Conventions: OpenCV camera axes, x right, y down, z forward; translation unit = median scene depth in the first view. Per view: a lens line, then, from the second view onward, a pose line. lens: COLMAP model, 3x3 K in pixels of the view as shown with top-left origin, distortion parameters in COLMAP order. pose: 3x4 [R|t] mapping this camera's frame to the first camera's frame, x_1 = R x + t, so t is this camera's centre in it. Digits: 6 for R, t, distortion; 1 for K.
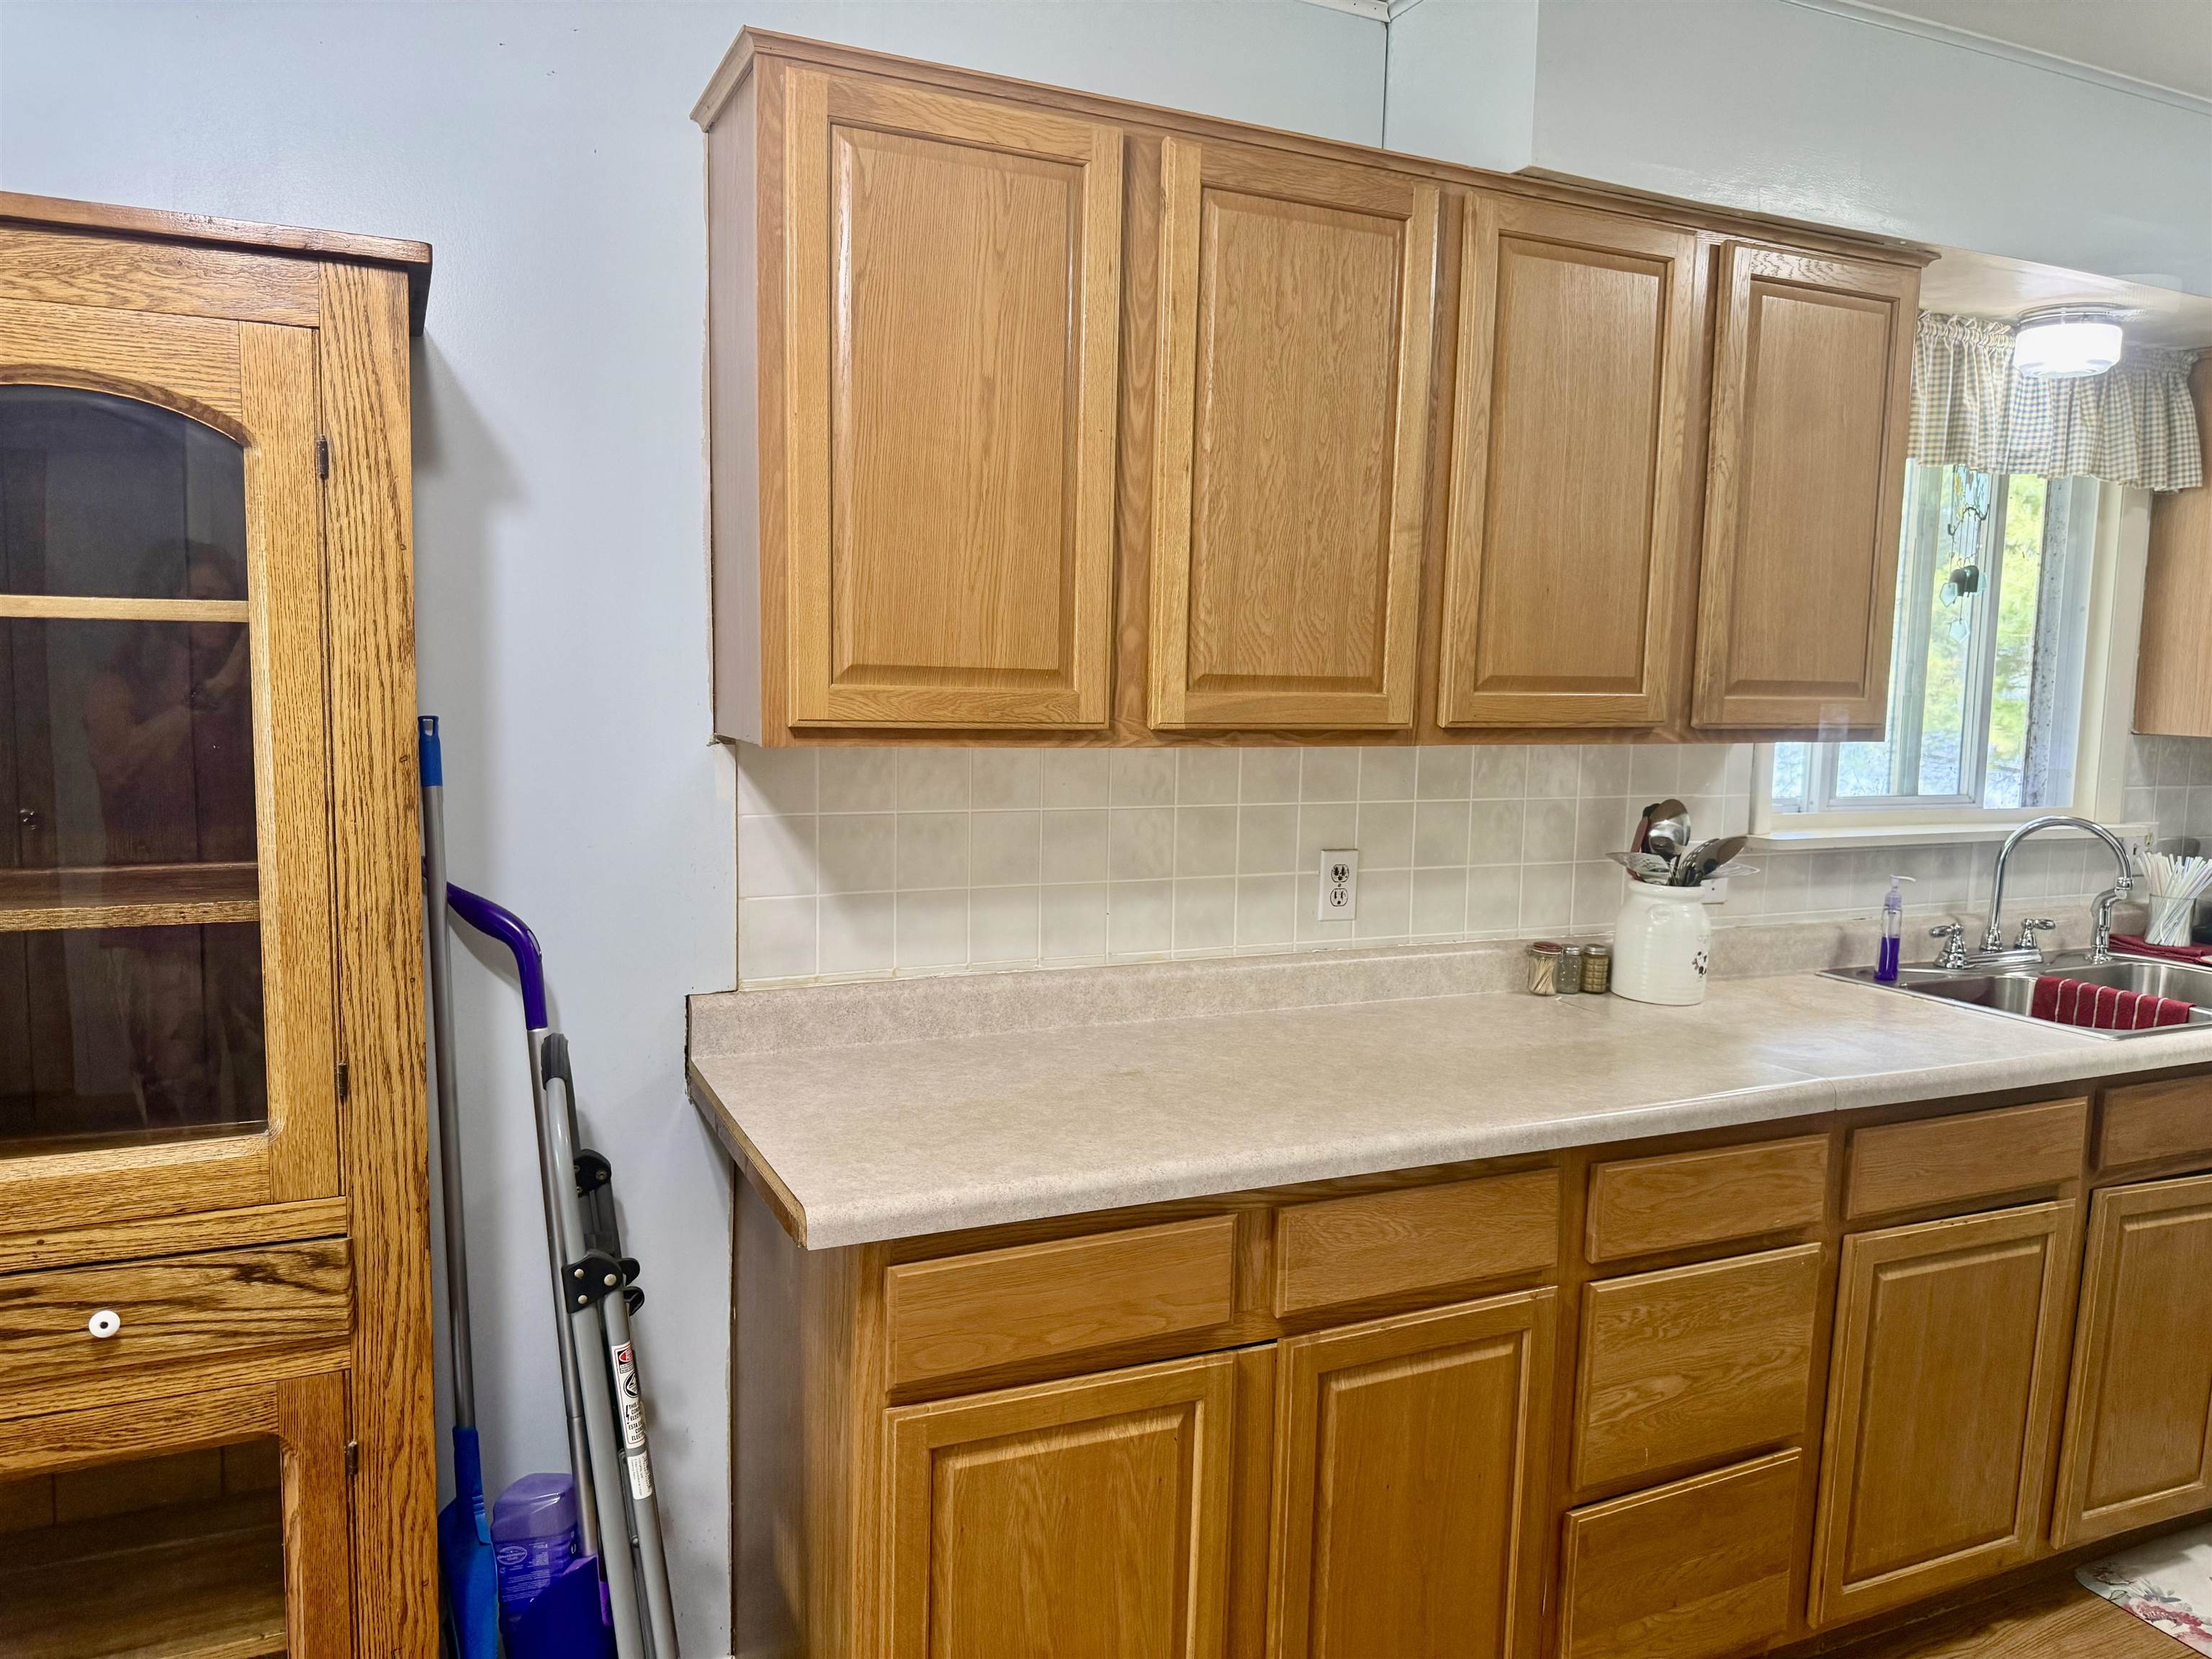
lens RADIAL K [[1561.0, 0, 1106.0], [0, 1561.0, 829.5], [0, 0, 1]] dist [0.029661, -0.048414]
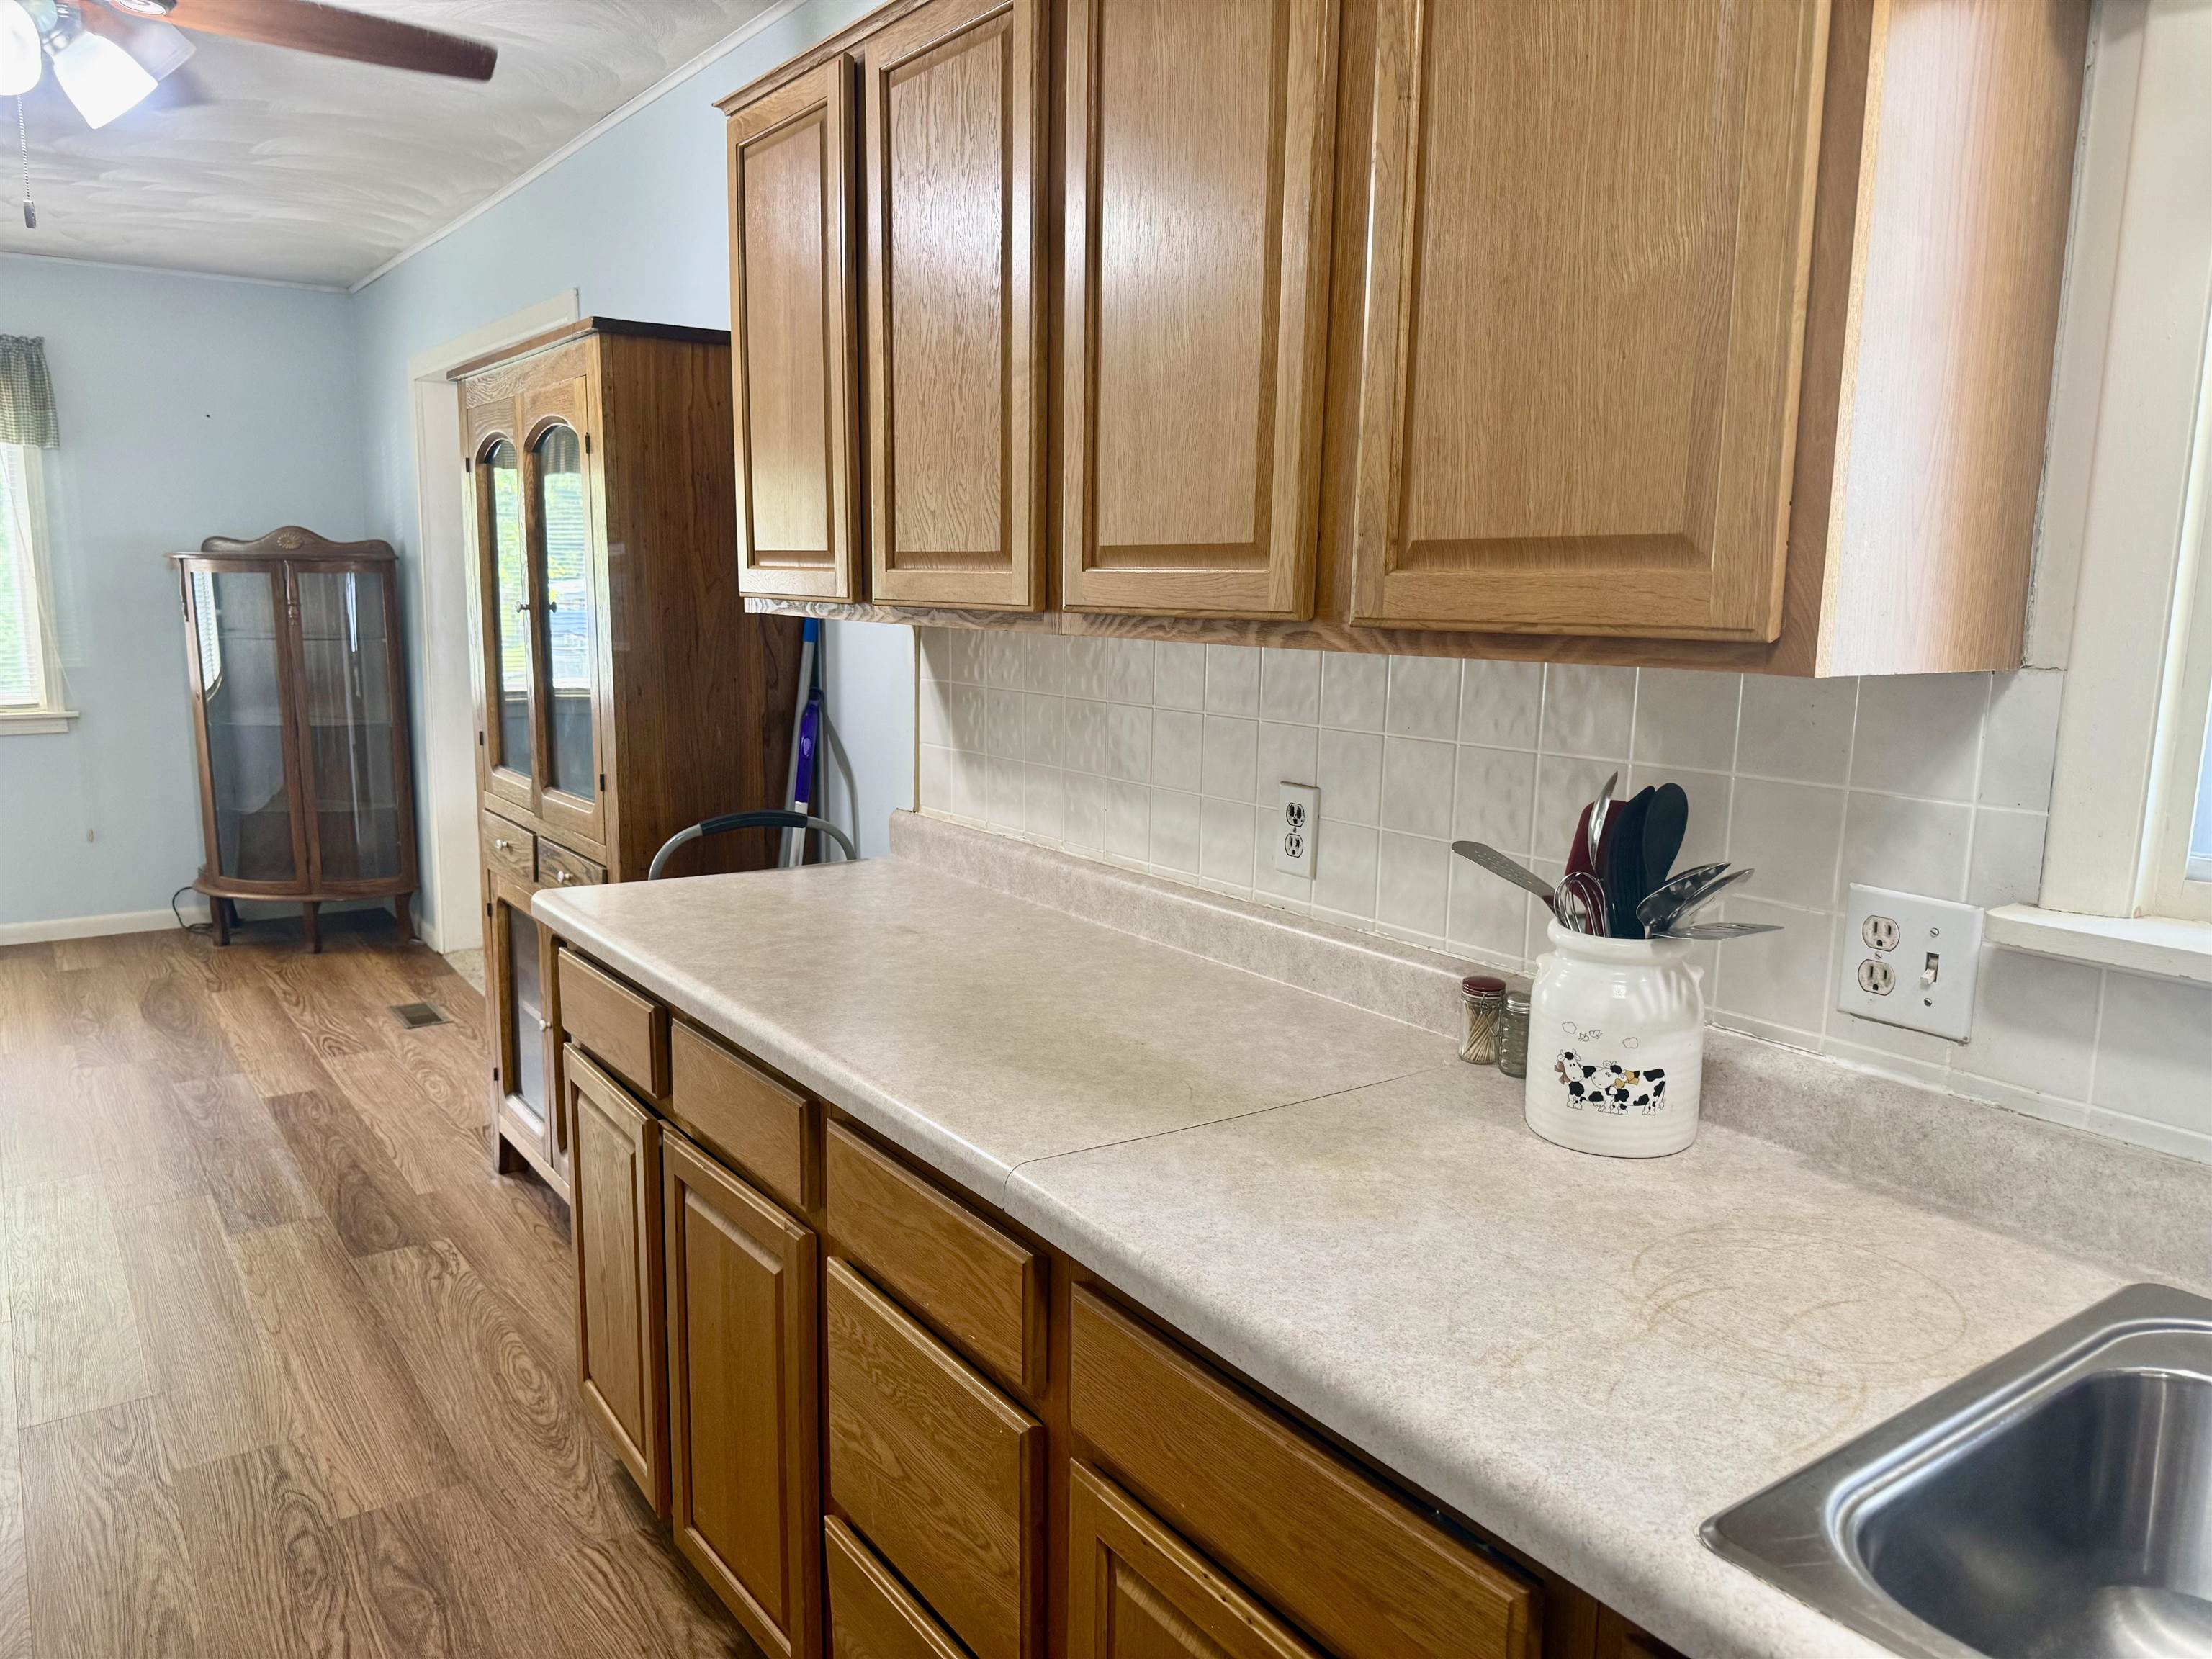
lens RADIAL K [[1561.0, 0, 1106.0], [0, 1561.0, 829.5], [0, 0, 1]] dist [0.029661, -0.048414]
pose [[0.195090, 0.134527, -0.971515, 0.748957], [-0.118315, 0.986543, 0.112849, -0.034680], [0.973623, 0.092930, 0.208382, 0.629891]]
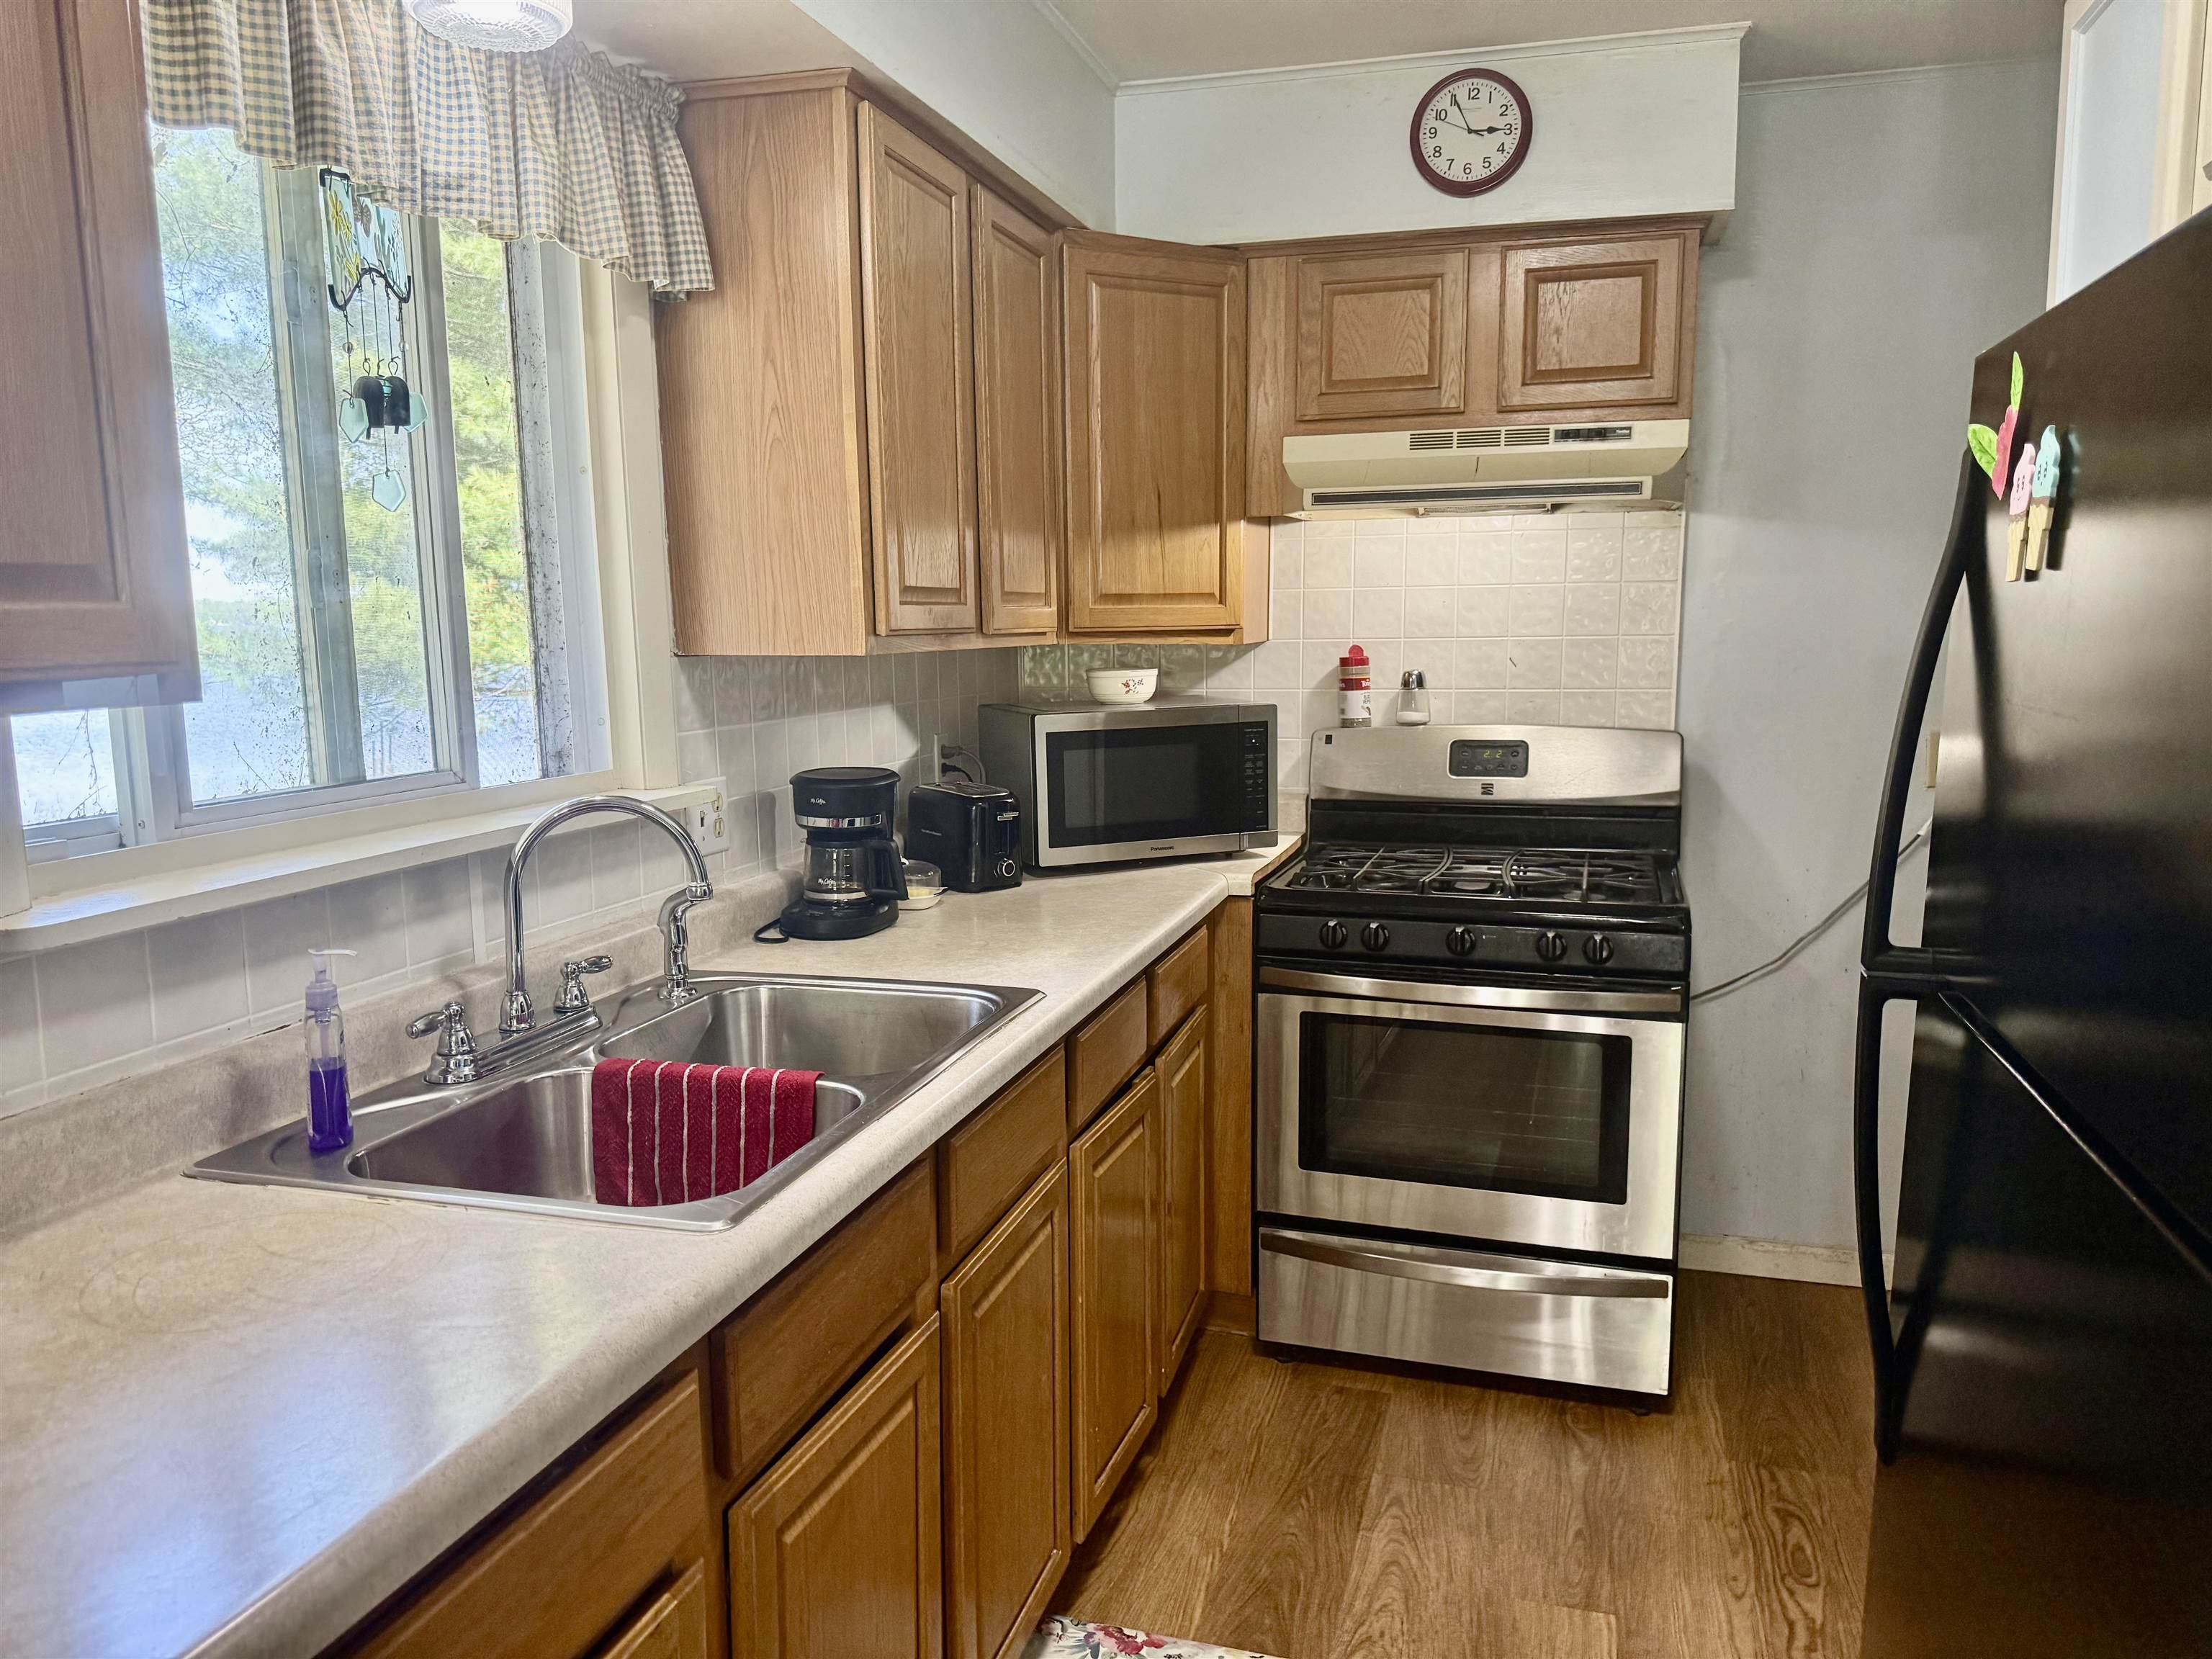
lens RADIAL K [[1551.9, 0, 1102.7], [0, 1551.9, 871.1], [0, 0, 1]] dist [0.090843, -0.119611]
pose [[0.662088, -0.150776, 0.734102, 0.285420], [0.104487, 0.988557, 0.108801, -0.024749], [-0.742106, 0.004668, 0.670266, 0.439247]]
